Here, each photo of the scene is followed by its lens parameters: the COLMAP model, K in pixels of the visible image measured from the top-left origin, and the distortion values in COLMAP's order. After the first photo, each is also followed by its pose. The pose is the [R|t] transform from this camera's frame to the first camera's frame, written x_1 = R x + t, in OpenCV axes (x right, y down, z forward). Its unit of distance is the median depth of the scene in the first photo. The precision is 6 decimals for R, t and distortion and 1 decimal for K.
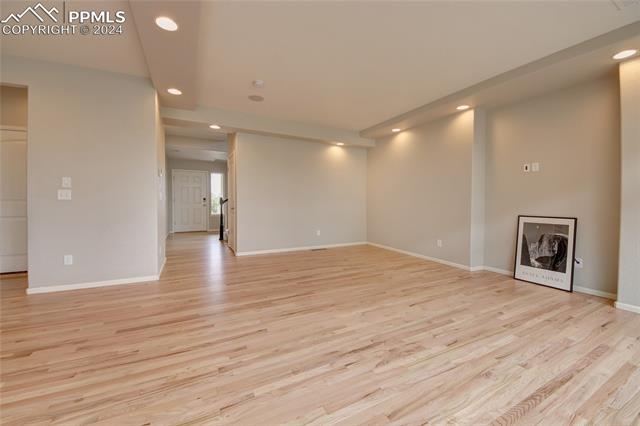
lens RADIAL K [[253.4, 0, 316.3], [0, 253.4, 208.7], [0, 0, 1]] dist [-0.006386, -0.003017]
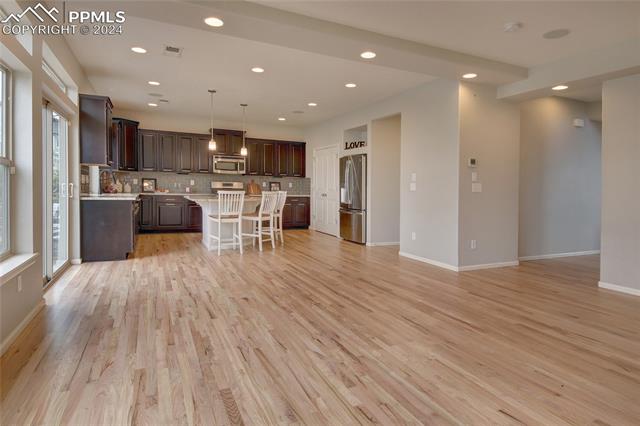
lens RADIAL K [[360.9, 0, 333.4], [0, 360.9, 219.3], [0, 0, 1]] dist [0.030689, -0.009941]
pose [[-0.001559, 0.083475, -0.996509, 1.455188], [-0.057460, 0.994856, 0.083426, -0.032471], [0.998347, 0.057389, 0.003246, 0.913769]]
